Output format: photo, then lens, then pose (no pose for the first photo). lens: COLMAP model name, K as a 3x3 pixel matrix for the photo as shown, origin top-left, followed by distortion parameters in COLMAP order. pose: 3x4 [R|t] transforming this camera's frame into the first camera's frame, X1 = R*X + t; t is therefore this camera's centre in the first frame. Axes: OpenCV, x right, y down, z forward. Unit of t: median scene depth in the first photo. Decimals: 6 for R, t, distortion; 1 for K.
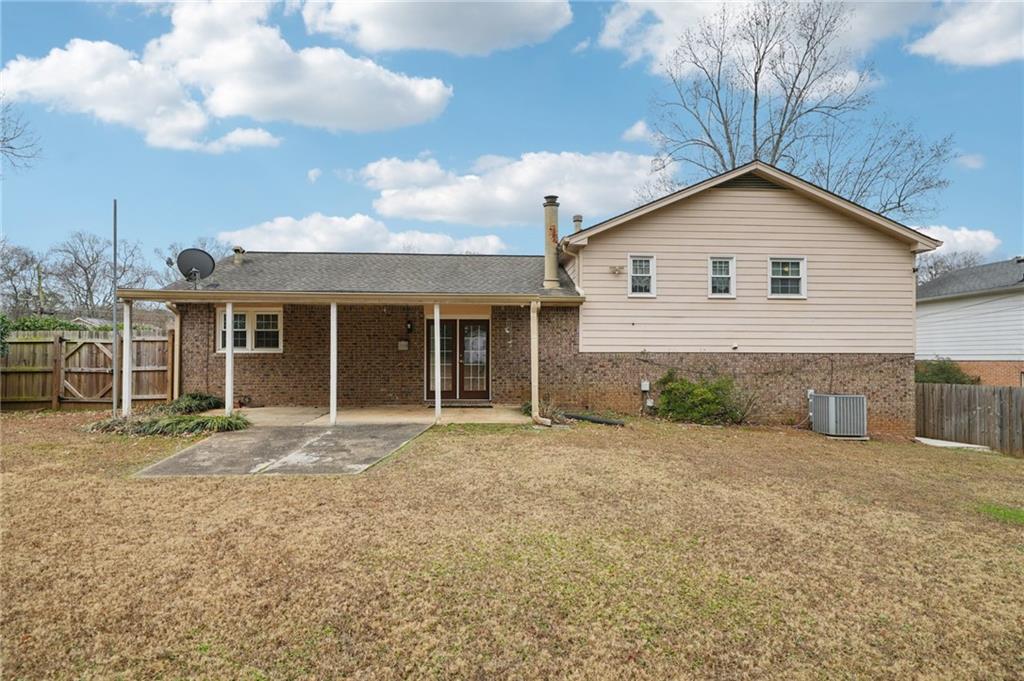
lens RADIAL K [[496.3, 0, 512.0], [0, 496.3, 340.5], [0, 0, 1]] dist [0.002297, -0.000071]
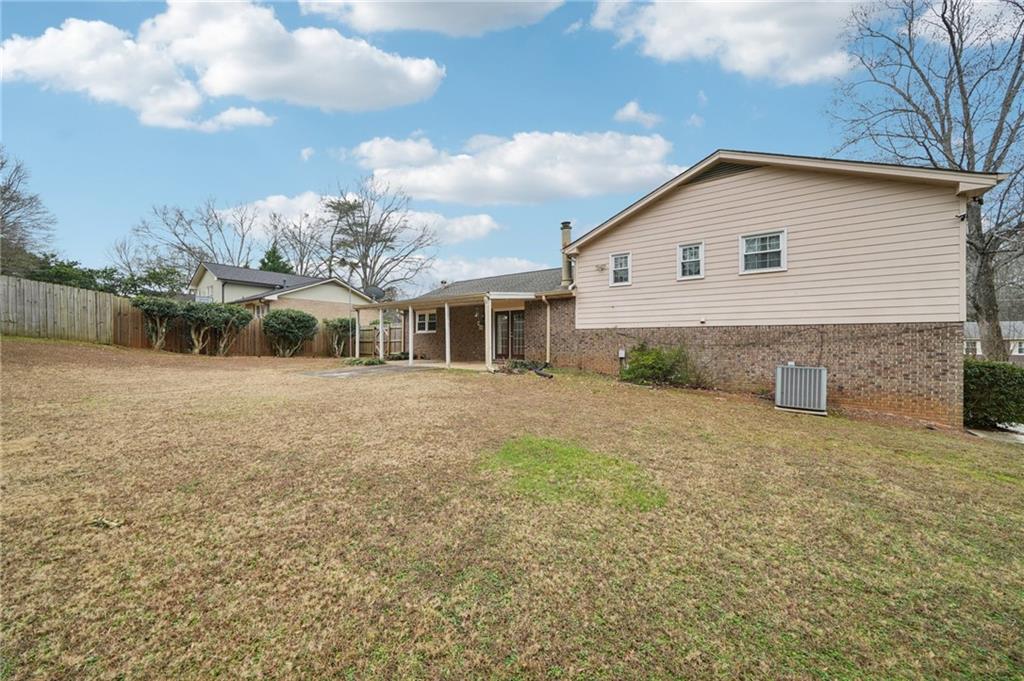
lens RADIAL K [[363.2, 0, 512.0], [0, 363.2, 340.5], [0, 0, 1]] dist [-0.000727, -0.000107]
pose [[0.761741, 0.000421, -0.647881, 0.670636], [0.039925, 0.998069, 0.047590, -0.000919], [0.646650, -0.062118, 0.760253, 0.082244]]
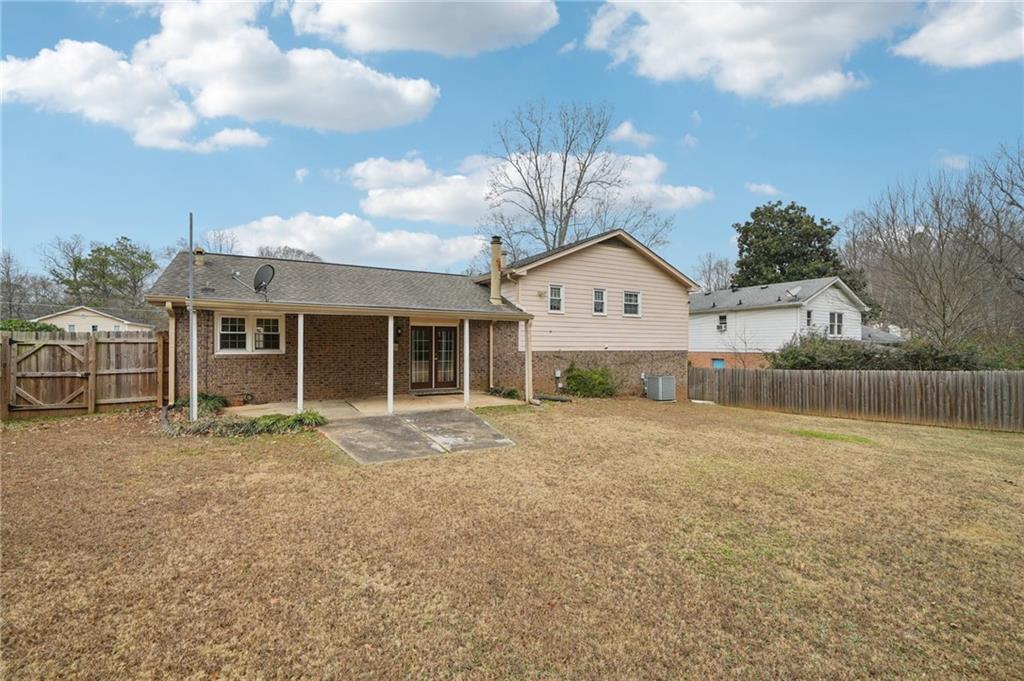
lens RADIAL K [[405.1, 0, 512.0], [0, 405.1, 340.5], [0, 0, 1]] dist [0.001002, 0.000170]
pose [[0.910570, 0.005672, 0.413316, -0.354539], [-0.014392, 0.999735, 0.017988, -0.027133], [-0.413104, -0.022327, 0.910410, -0.036697]]
